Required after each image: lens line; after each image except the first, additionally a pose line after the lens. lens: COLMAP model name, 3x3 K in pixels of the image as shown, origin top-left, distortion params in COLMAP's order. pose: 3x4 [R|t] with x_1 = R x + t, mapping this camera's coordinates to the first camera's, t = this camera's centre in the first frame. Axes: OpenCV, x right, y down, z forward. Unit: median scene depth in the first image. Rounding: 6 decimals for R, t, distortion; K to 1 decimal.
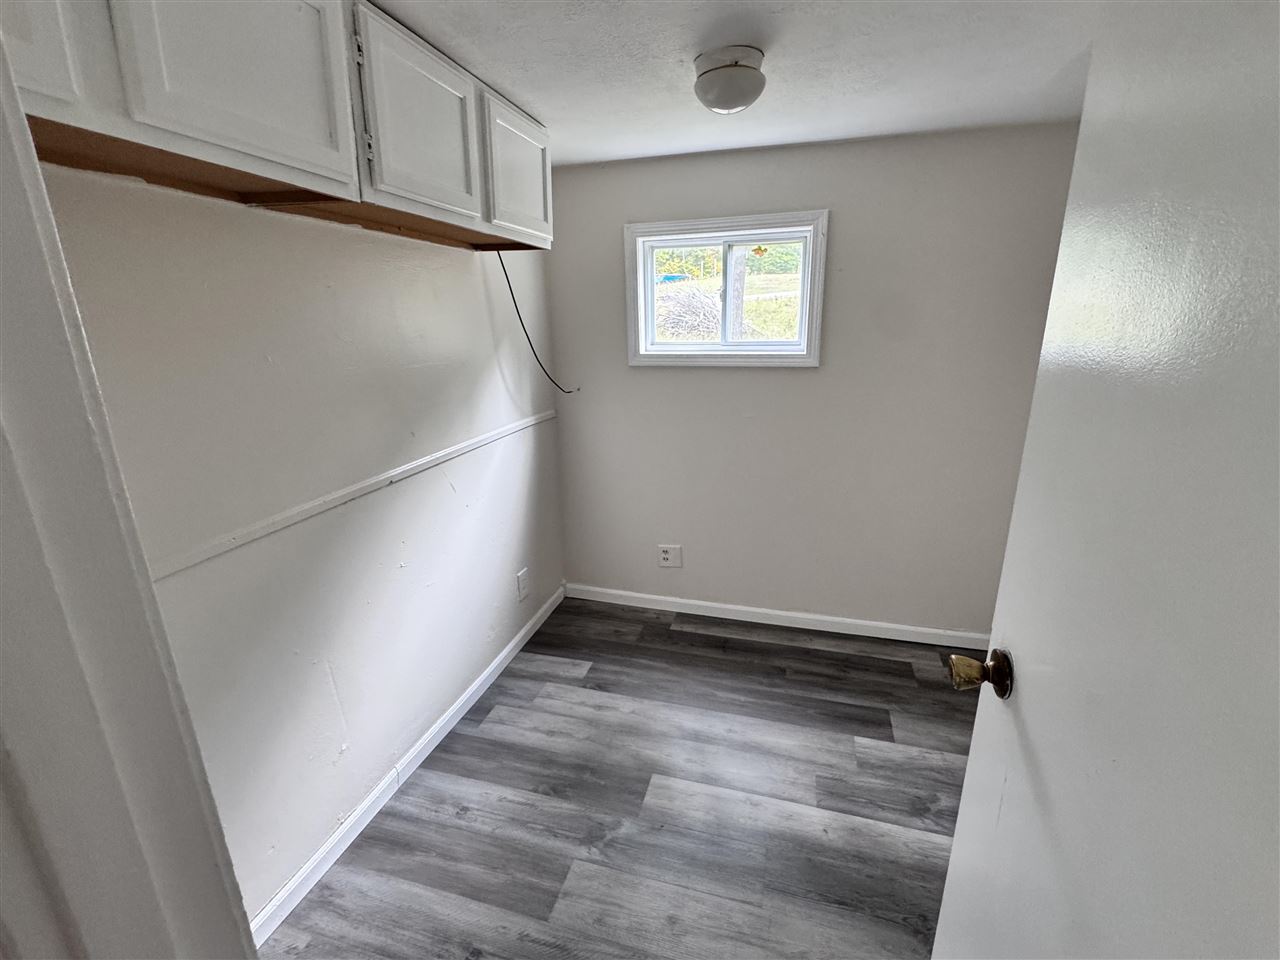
lens RADIAL K [[580.5, 0, 641.8], [0, 580.5, 483.1], [0, 0, 1]] dist [0.004510, 0.000309]
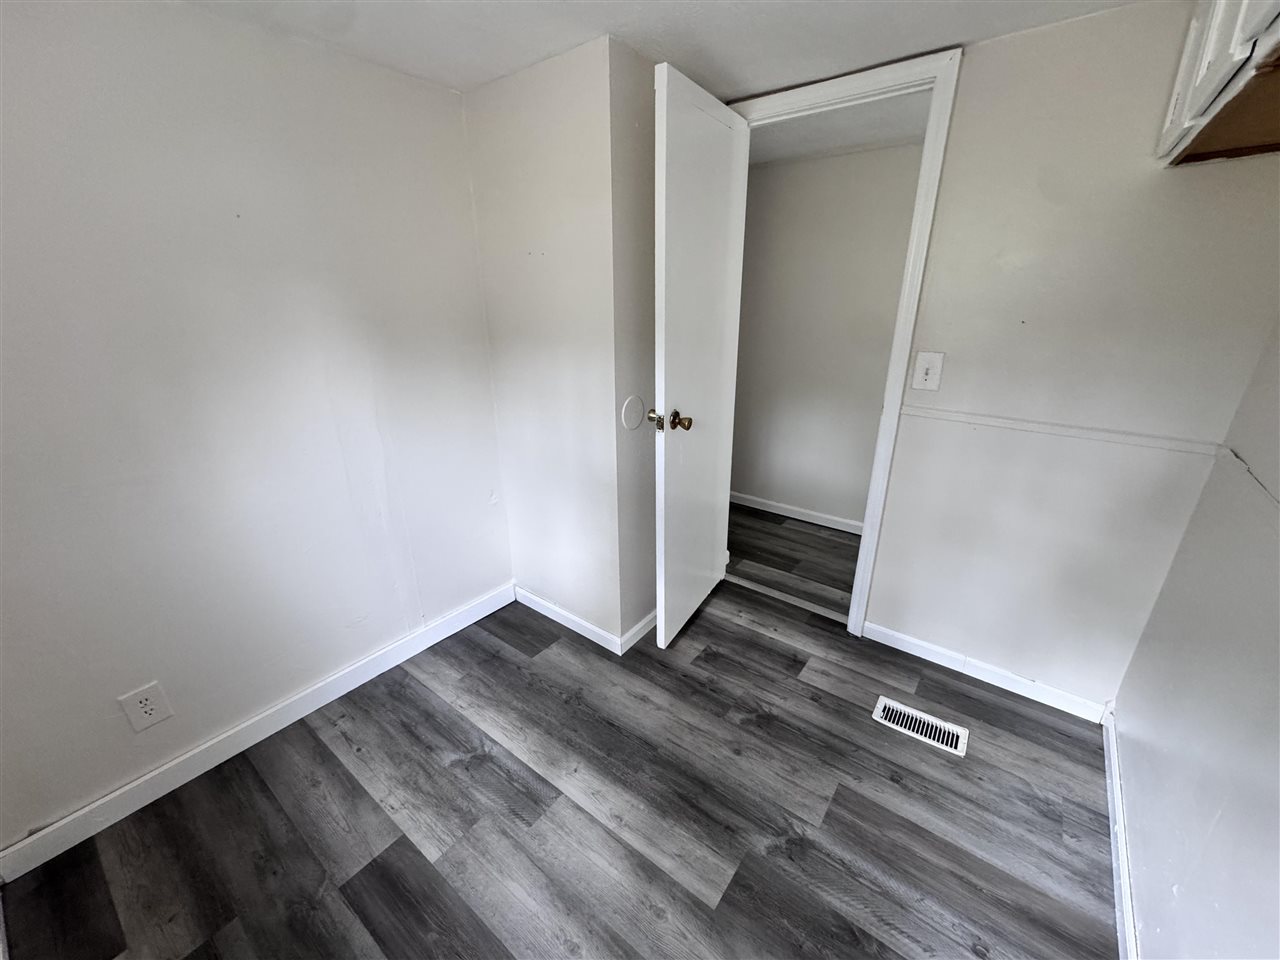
lens RADIAL K [[513.3, 0, 639.2], [0, 513.3, 476.9], [0, 0, 1]] dist [-0.004684, -0.000267]
pose [[-0.930470, -0.105477, 0.350856, -0.069018], [0.122753, 0.812551, 0.569818, -0.368755], [-0.345191, 0.573267, -0.743107, 1.346840]]
